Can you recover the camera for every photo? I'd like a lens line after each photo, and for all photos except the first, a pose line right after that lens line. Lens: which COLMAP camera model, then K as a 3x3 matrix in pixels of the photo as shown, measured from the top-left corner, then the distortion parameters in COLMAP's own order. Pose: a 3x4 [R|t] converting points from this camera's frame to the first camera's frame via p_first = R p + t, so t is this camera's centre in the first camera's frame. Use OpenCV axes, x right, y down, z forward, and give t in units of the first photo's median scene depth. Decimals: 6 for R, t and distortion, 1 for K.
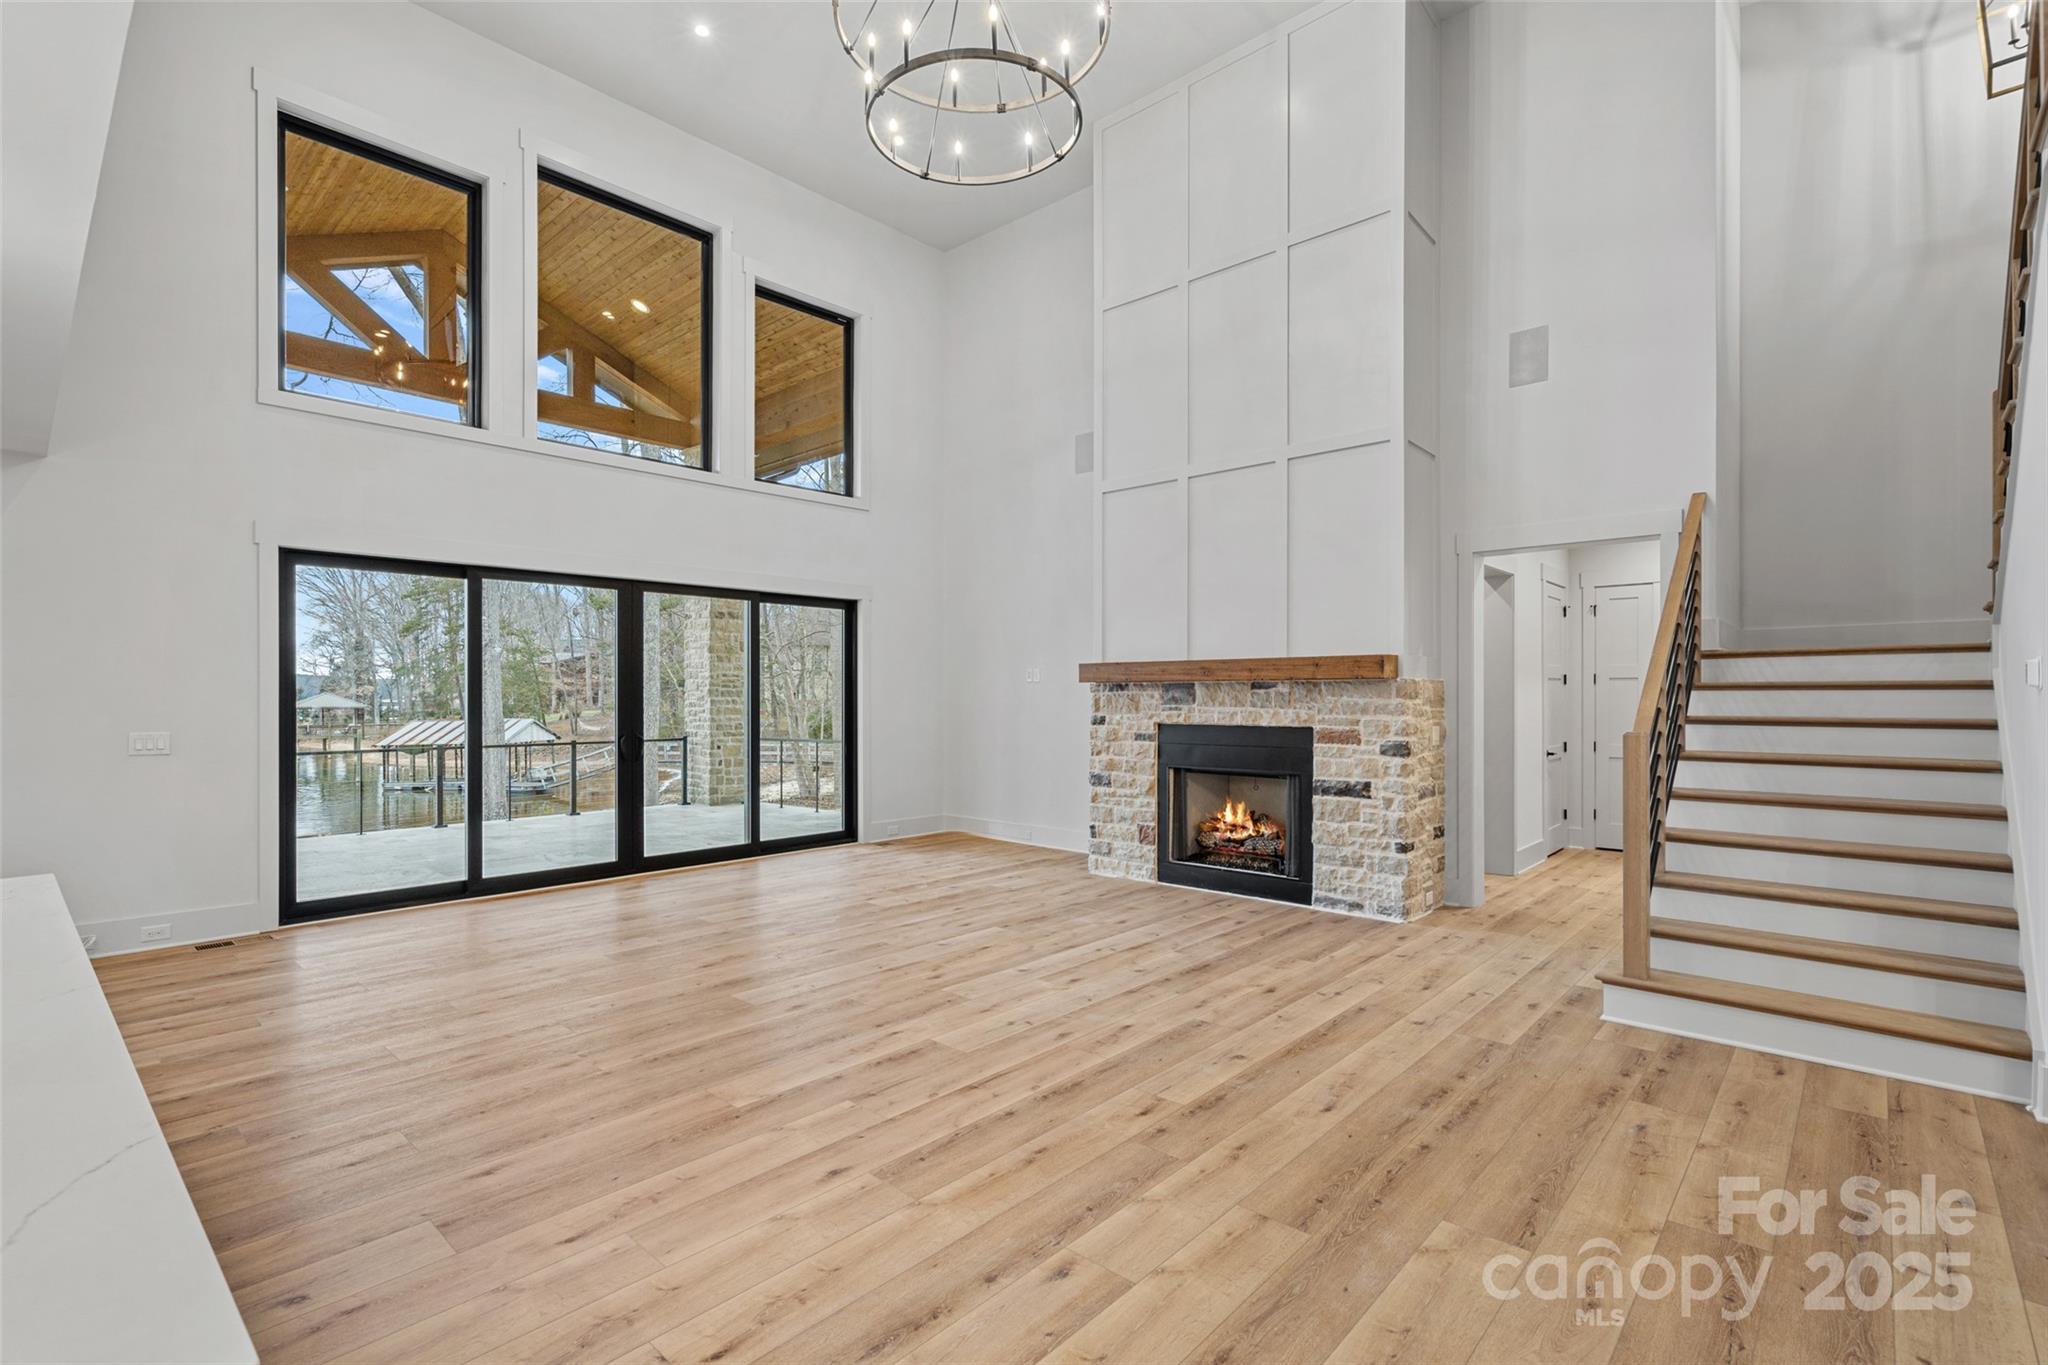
lens RADIAL K [[930.4, 0, 1005.0], [0, 930.4, 700.4], [0, 0, 1]] dist [-0.007504, 0.004150]
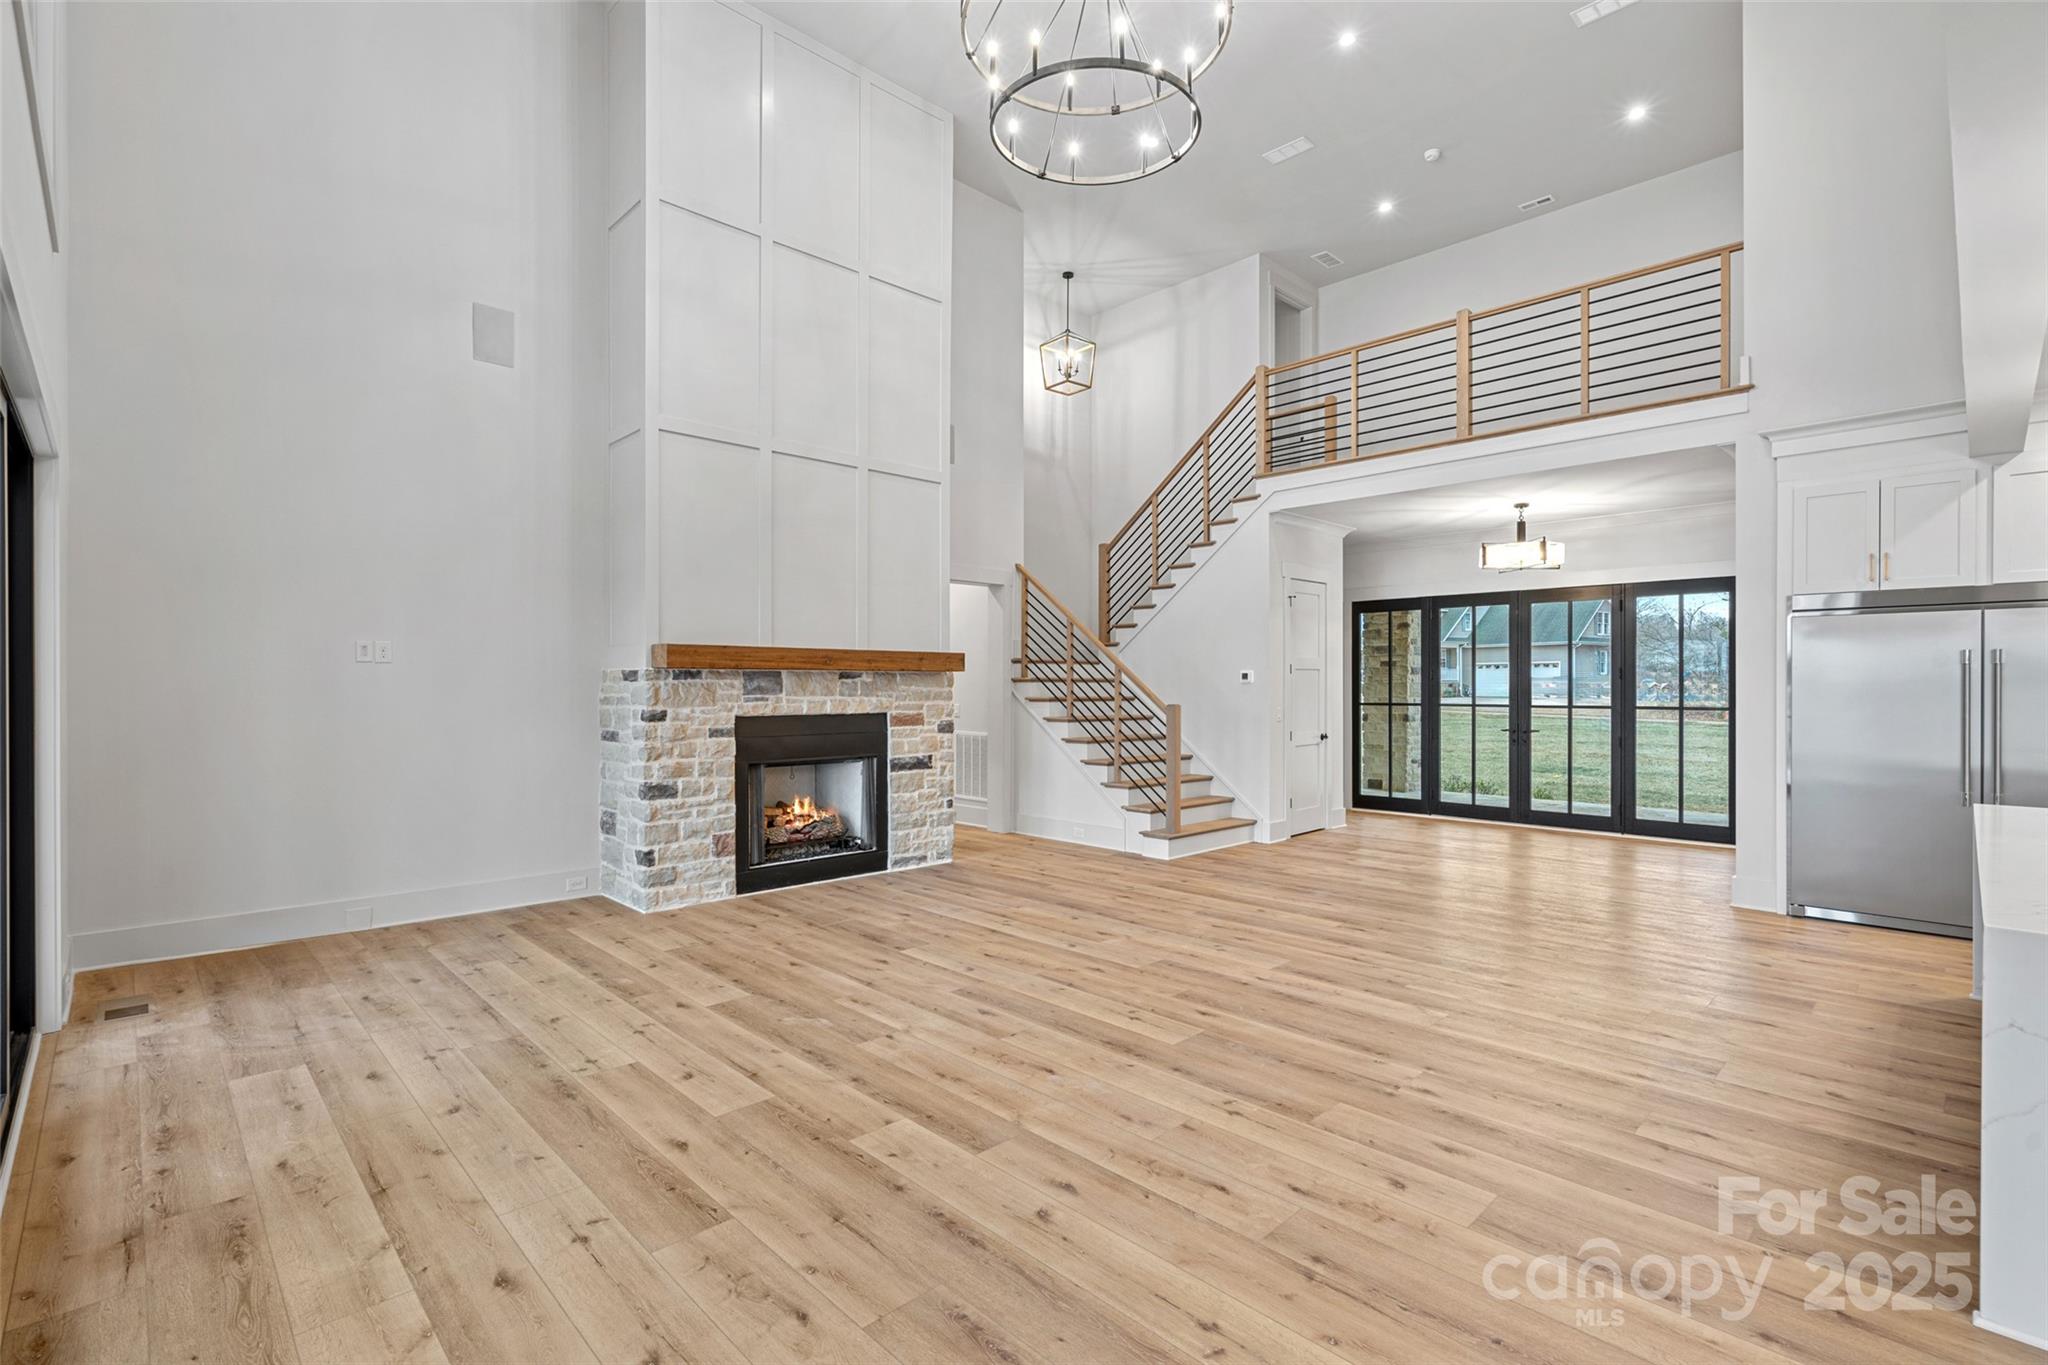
lens RADIAL K [[930.4, 0, 1037.7], [0, 930.4, 685.7], [0, 0, 1]] dist [-0.007504, 0.004150]
pose [[0.043059, 0.000689, 0.999072, -0.832995], [0.004243, 0.999991, -0.000873, -0.002482], [-0.999064, 0.004277, 0.043055, 0.799729]]
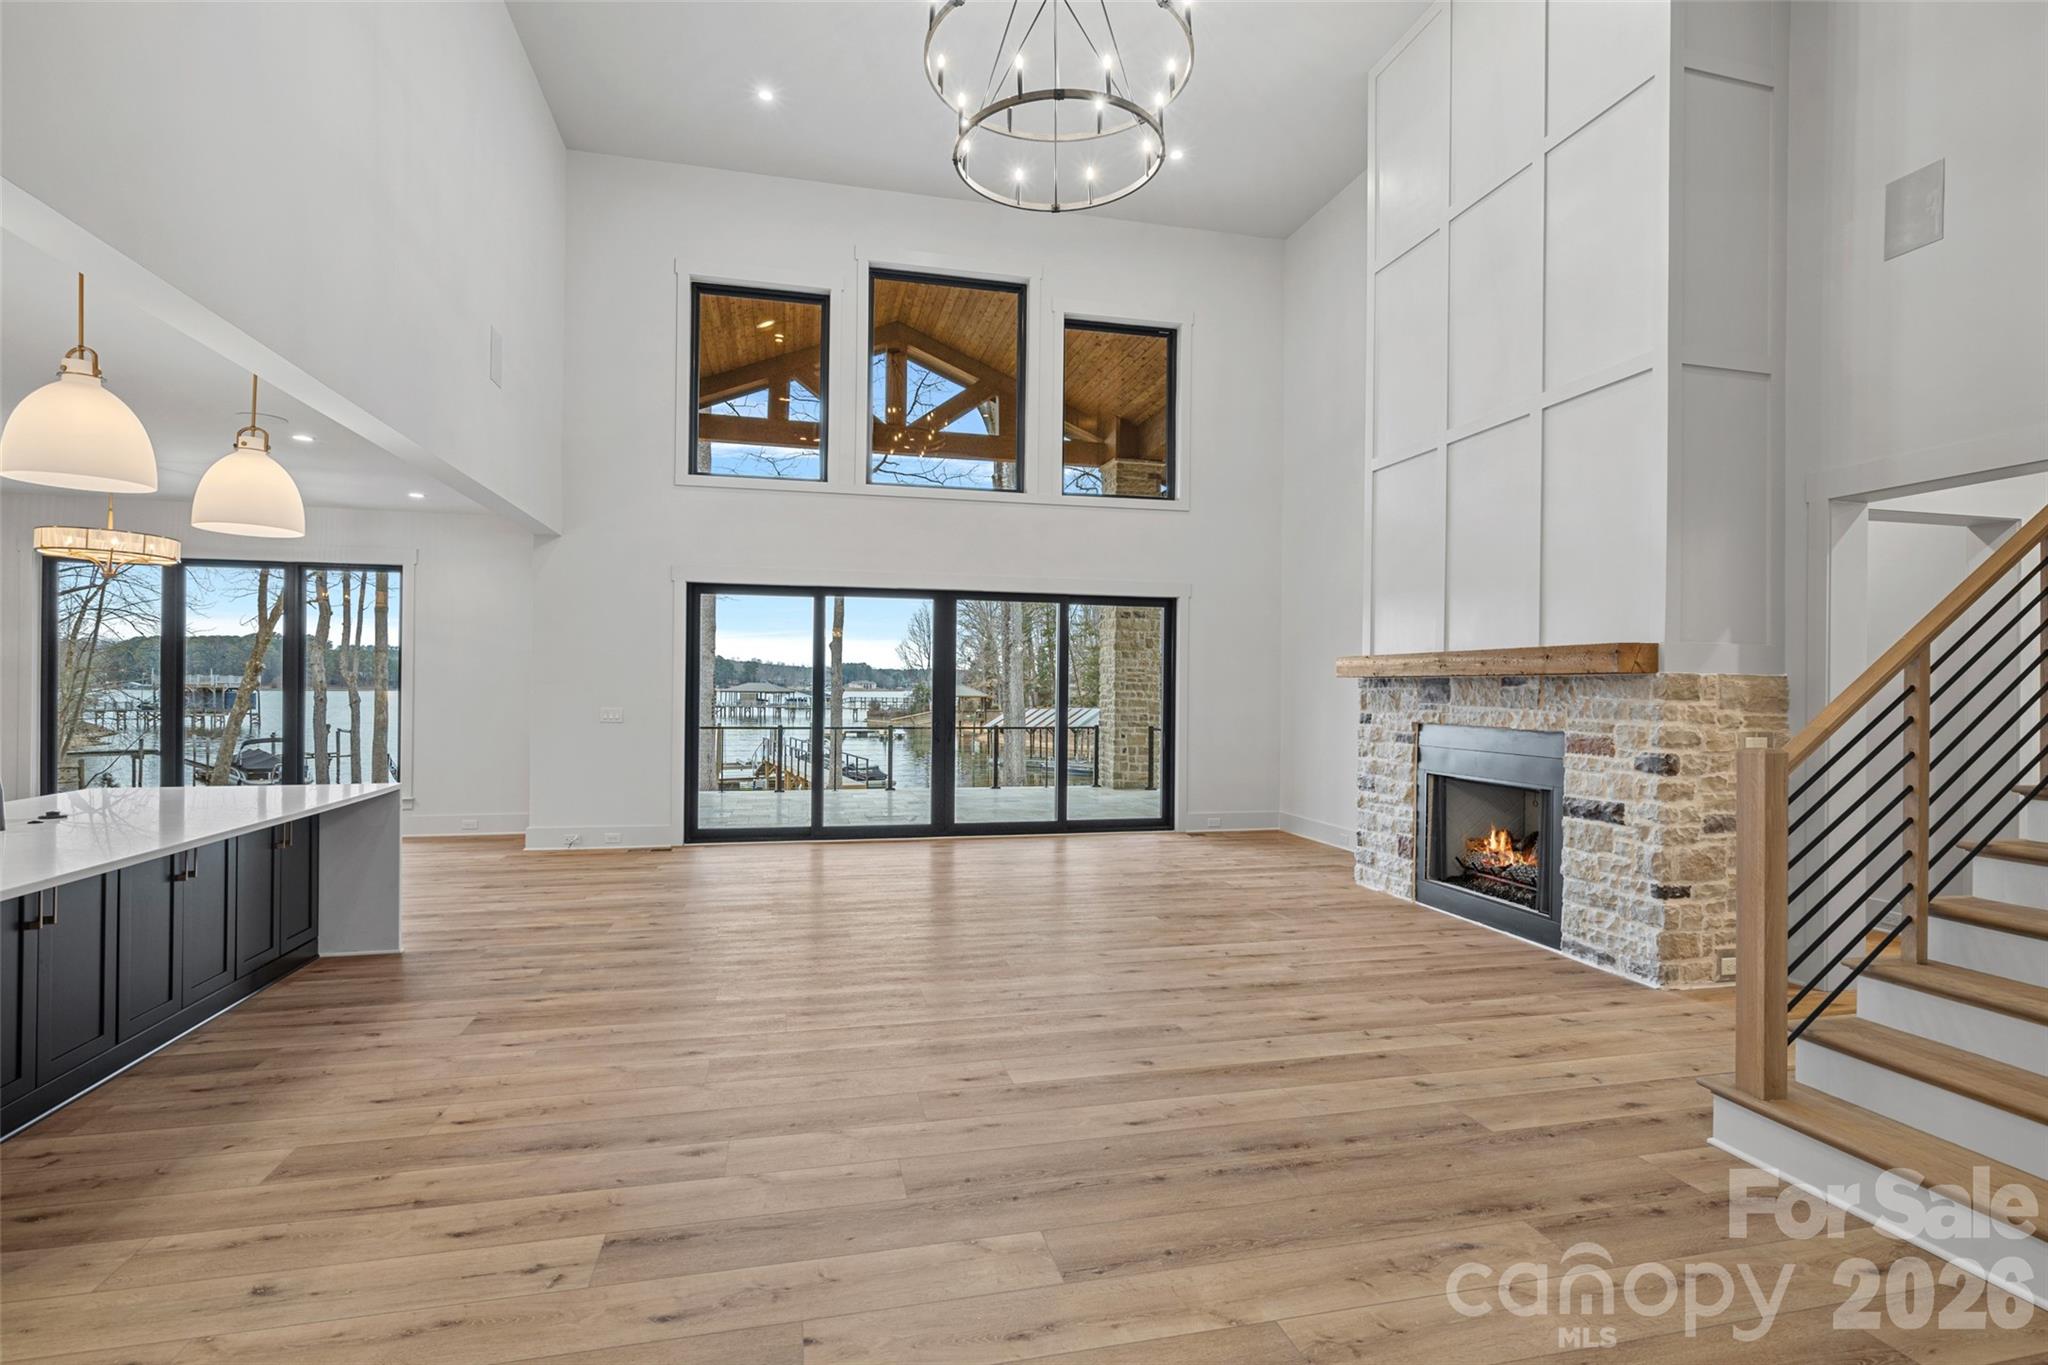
lens RADIAL K [[930.4, 0, 1060.2], [0, 930.4, 669.7], [0, 0, 1]] dist [-0.007504, 0.004150]
pose [[0.843945, 0.002795, -0.536422, 0.418225], [-0.020185, 0.999444, -0.026549, 0.005433], [0.536049, 0.033233, 0.843532, 0.081349]]
